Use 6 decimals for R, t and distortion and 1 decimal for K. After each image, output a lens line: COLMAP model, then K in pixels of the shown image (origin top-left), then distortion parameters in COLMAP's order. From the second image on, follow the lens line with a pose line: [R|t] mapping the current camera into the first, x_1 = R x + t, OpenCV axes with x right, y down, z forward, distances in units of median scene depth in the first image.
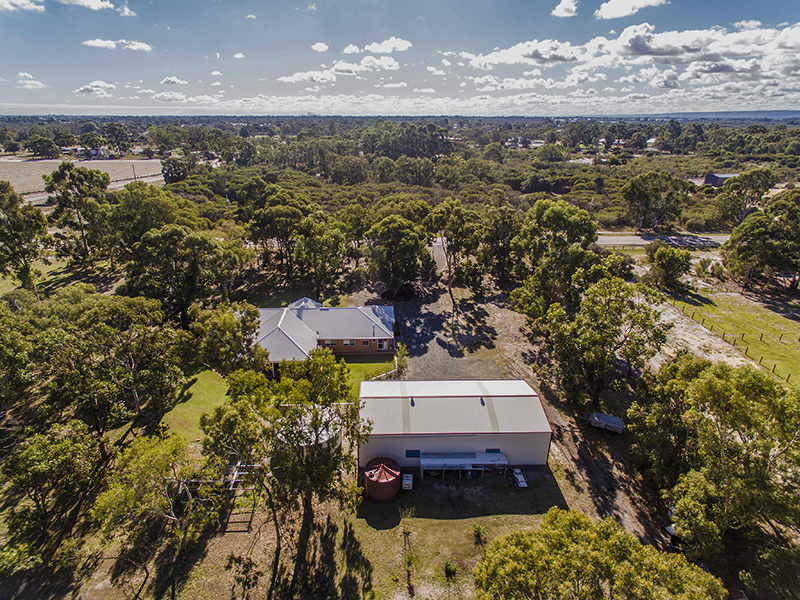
lens RADIAL K [[469.7, 0, 378.5], [0, 469.7, 299.7], [0, 0, 1]] dist [-0.015474, 0.014419]
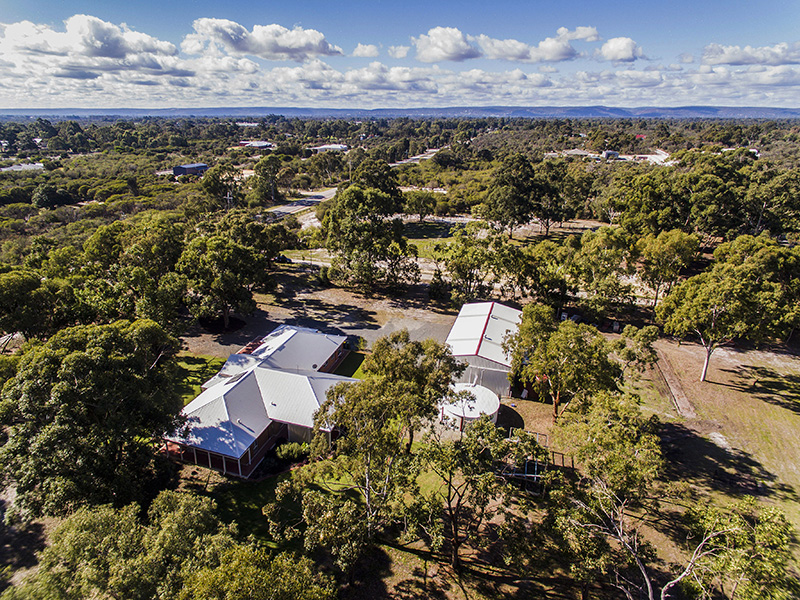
lens RADIAL K [[469.7, 0, 378.5], [0, 469.7, 299.7], [0, 0, 1]] dist [-0.015474, 0.014419]
pose [[0.336387, -0.339369, 0.878449, -0.728180], [0.348375, 0.911479, 0.218726, -0.170904], [-0.874916, 0.232453, 0.424837, 0.447533]]
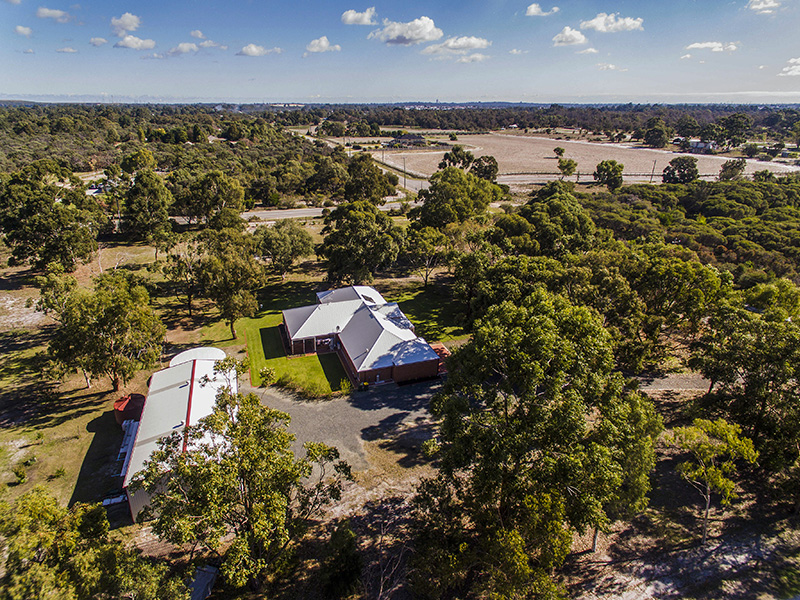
lens RADIAL K [[469.7, 0, 378.5], [0, 469.7, 299.7], [0, 0, 1]] dist [-0.015474, 0.014419]
pose [[0.284370, 0.378240, -0.880947, 0.681343], [-0.360664, 0.893589, 0.267245, -0.255374], [0.888288, 0.241730, 0.390527, 0.603221]]
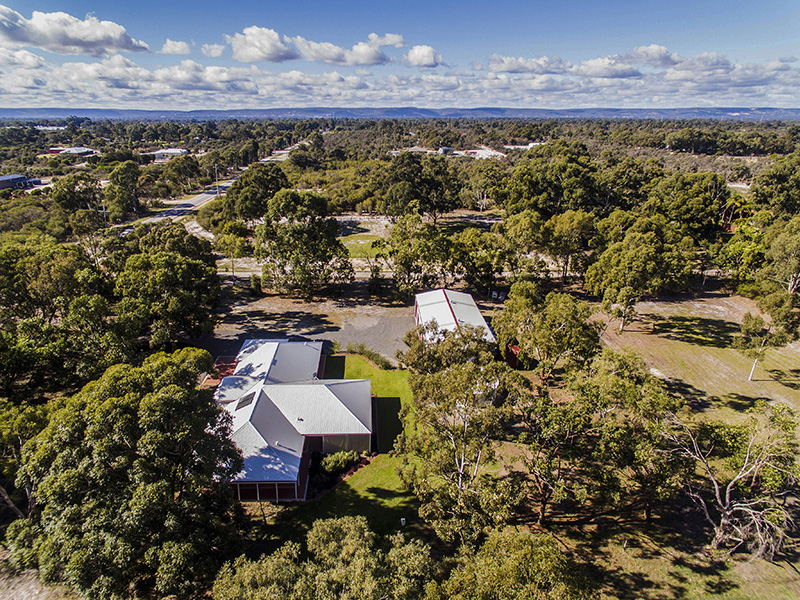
lens RADIAL K [[469.7, 0, 378.5], [0, 469.7, 299.7], [0, 0, 1]] dist [-0.015474, 0.014419]
pose [[-0.004730, -0.359322, 0.933202, -0.774821], [0.375303, 0.864357, 0.334716, -0.253847], [-0.926890, 0.351817, 0.130766, 0.662641]]
